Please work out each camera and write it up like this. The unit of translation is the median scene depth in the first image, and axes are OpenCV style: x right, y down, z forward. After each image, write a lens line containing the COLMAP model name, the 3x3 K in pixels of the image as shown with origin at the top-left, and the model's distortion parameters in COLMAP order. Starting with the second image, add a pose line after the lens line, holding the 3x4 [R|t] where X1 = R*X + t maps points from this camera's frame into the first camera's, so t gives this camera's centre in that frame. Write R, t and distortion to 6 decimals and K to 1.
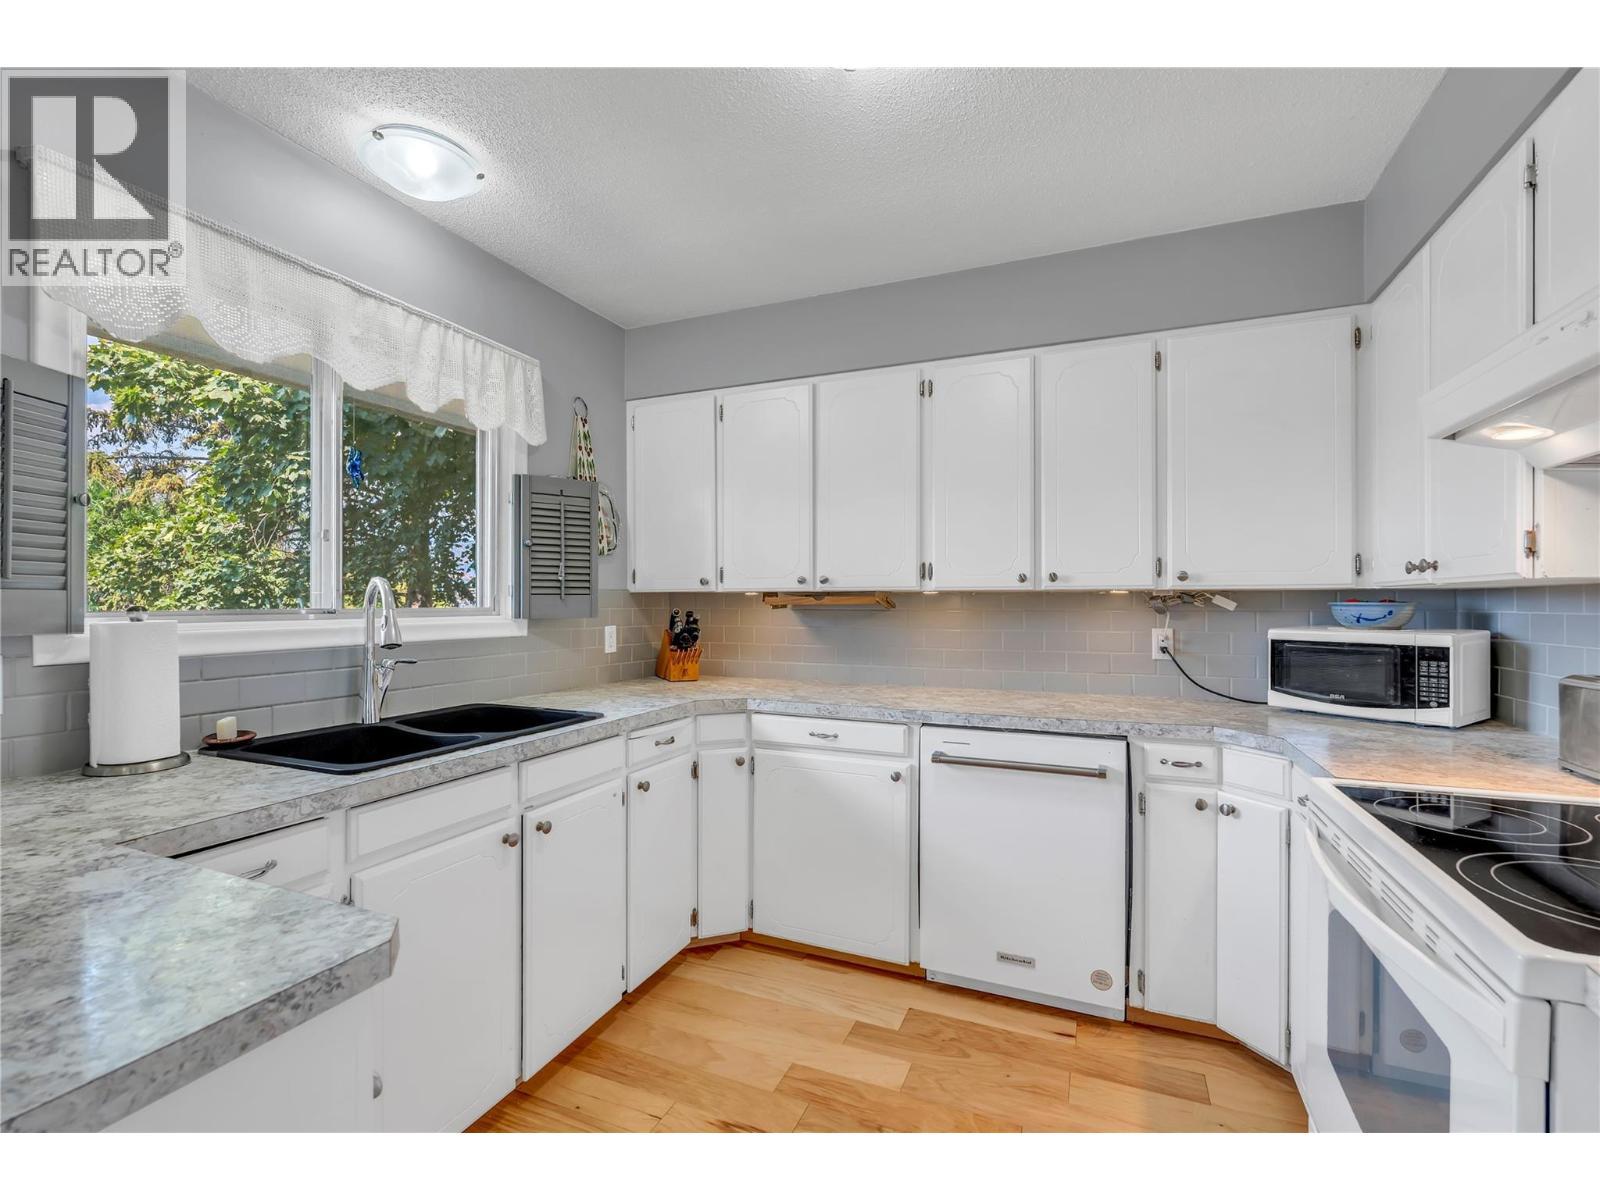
lens RADIAL K [[704.5, 0, 807.1], [0, 704.5, 601.1], [0, 0, 1]] dist [-0.003282, -0.000013]
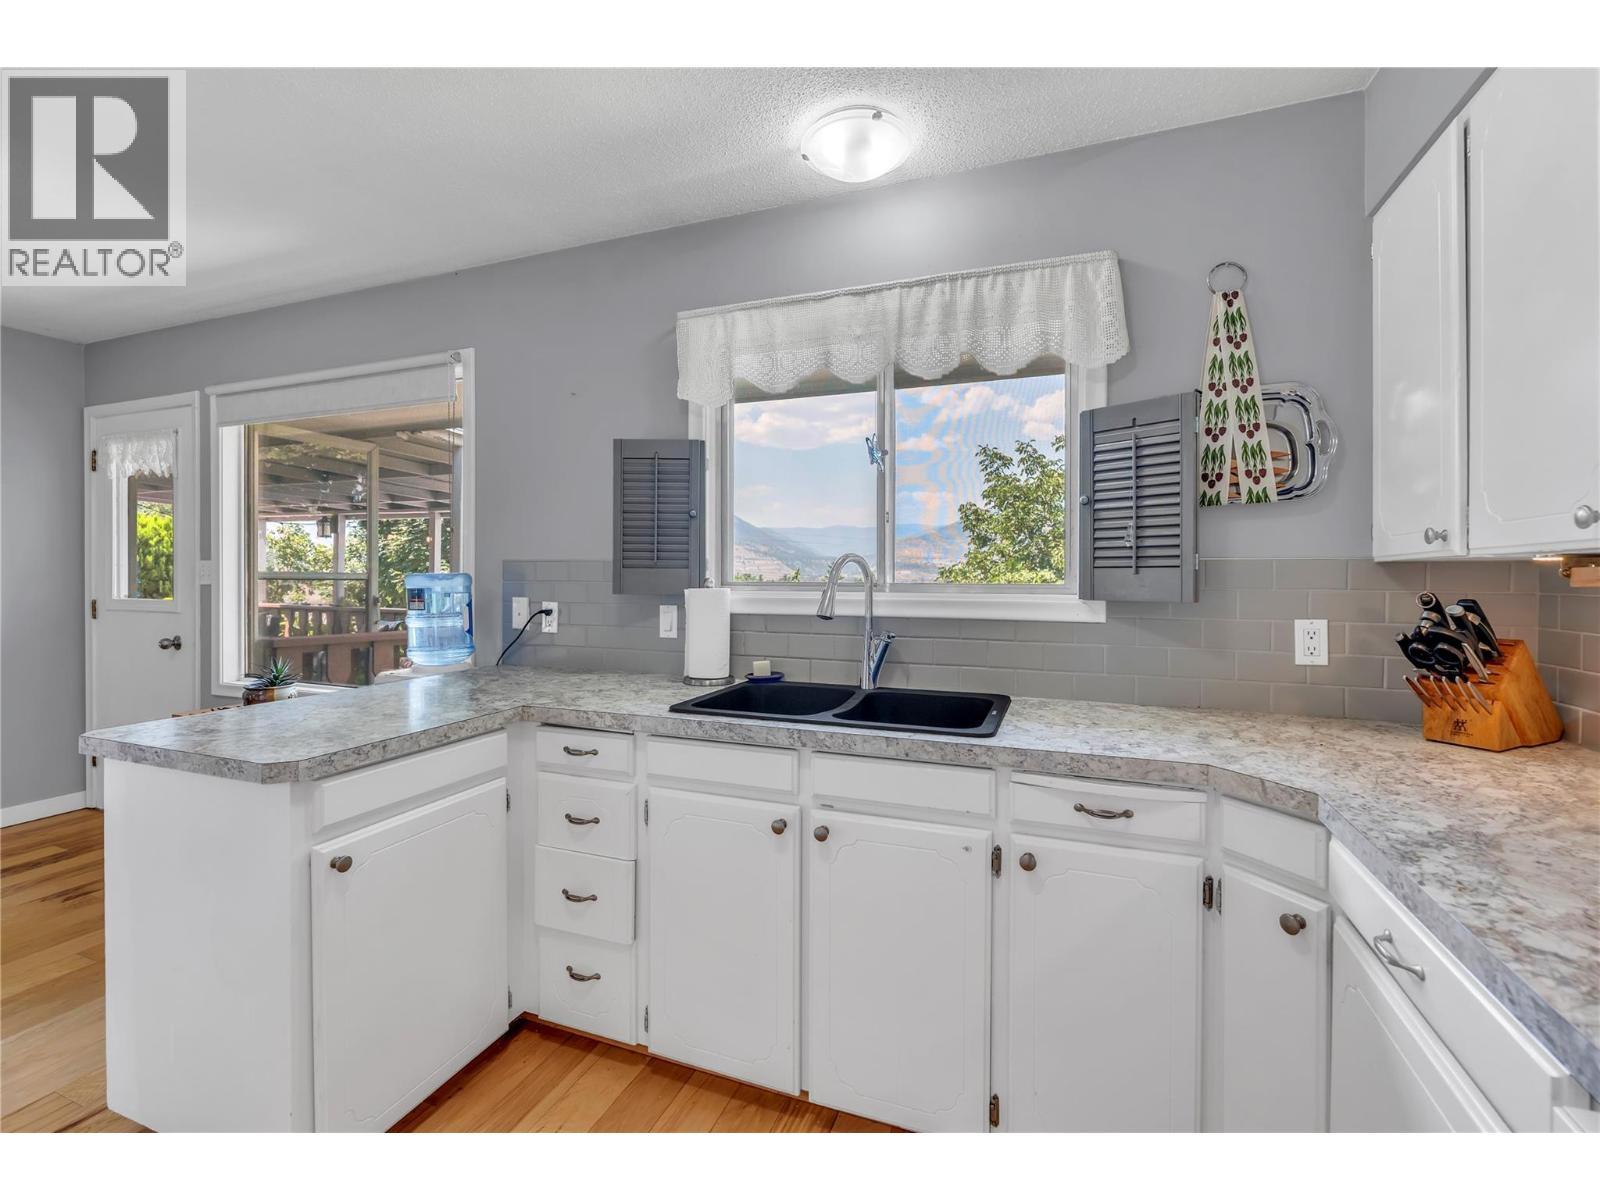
lens RADIAL K [[704.5, 0, 806.1], [0, 704.5, 584.3], [0, 0, 1]] dist [-0.003282, -0.000013]
pose [[0.035885, 0.011517, -0.999290, 0.349312], [-0.004280, 0.999926, 0.011370, 0.000940], [0.999347, 0.003869, 0.035932, 0.662349]]
